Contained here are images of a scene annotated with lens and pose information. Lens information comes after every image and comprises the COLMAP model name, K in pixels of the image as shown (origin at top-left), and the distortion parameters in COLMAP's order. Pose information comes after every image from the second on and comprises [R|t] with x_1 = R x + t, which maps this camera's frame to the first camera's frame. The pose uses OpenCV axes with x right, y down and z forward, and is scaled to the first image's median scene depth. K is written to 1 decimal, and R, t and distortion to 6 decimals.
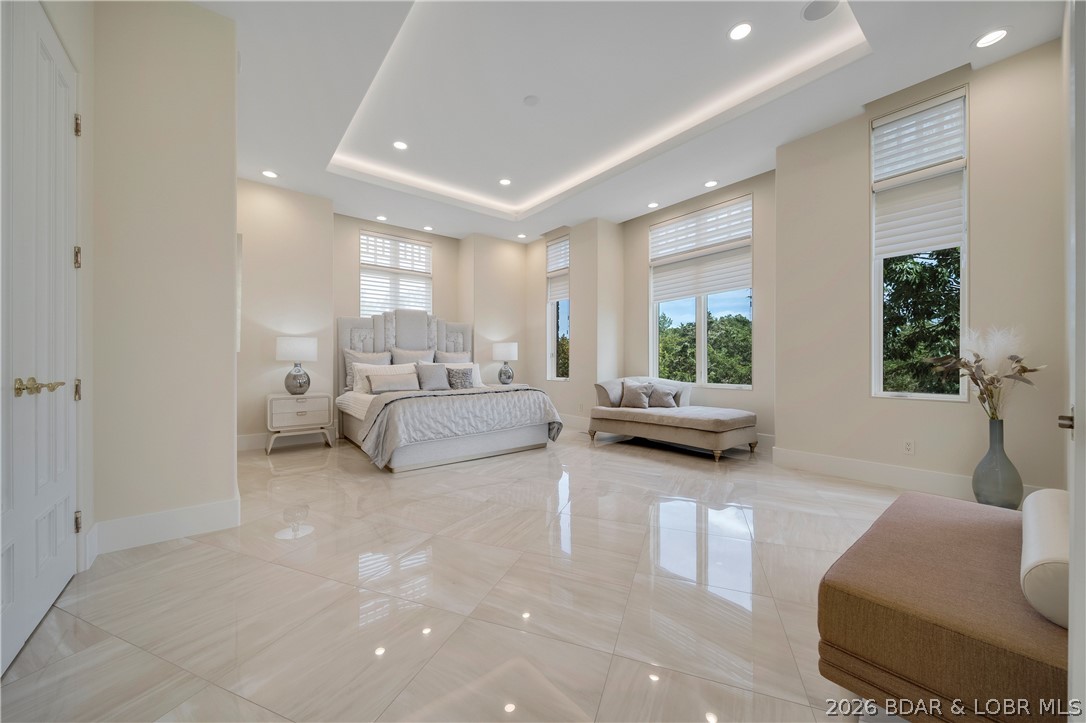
lens RADIAL K [[402.0, 0, 543.0], [0, 402.0, 361.5], [0, 0, 1]] dist [0.000582, -0.000005]
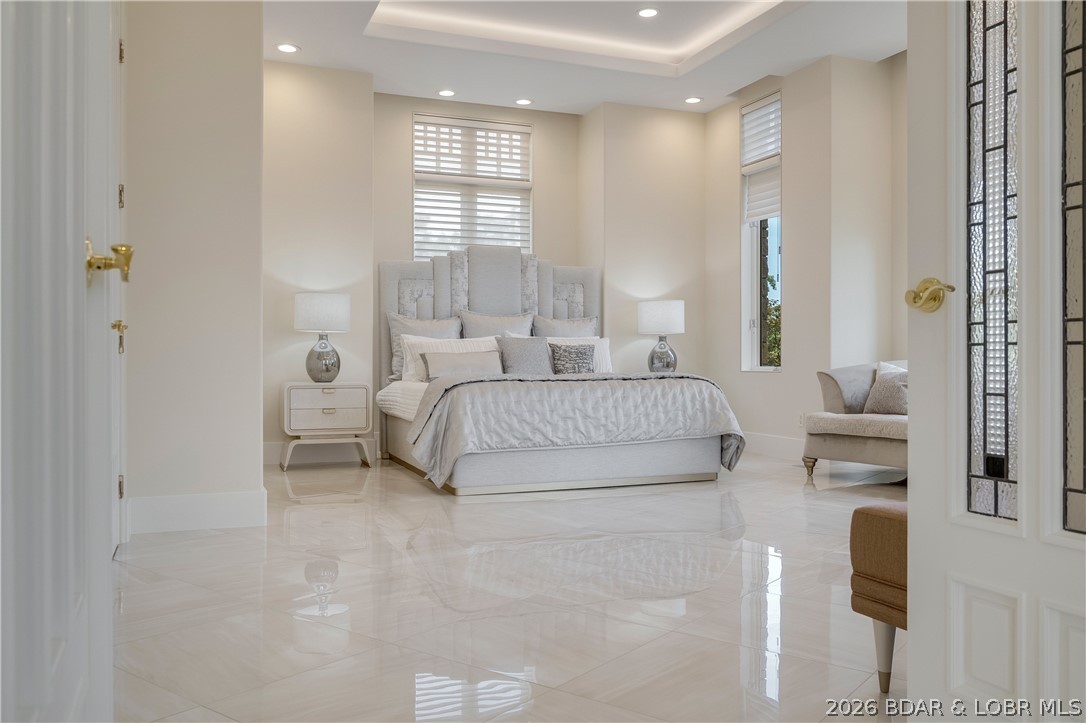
lens RADIAL K [[923.9, 0, 543.0], [0, 923.9, 361.5], [0, 0, 1]] dist [-0.012978, -0.002537]
pose [[0.956119, -0.002167, -0.292970, 0.145507], [0.000670, 0.999986, -0.005210, 0.050443], [0.292977, 0.004785, 0.956107, -0.283200]]
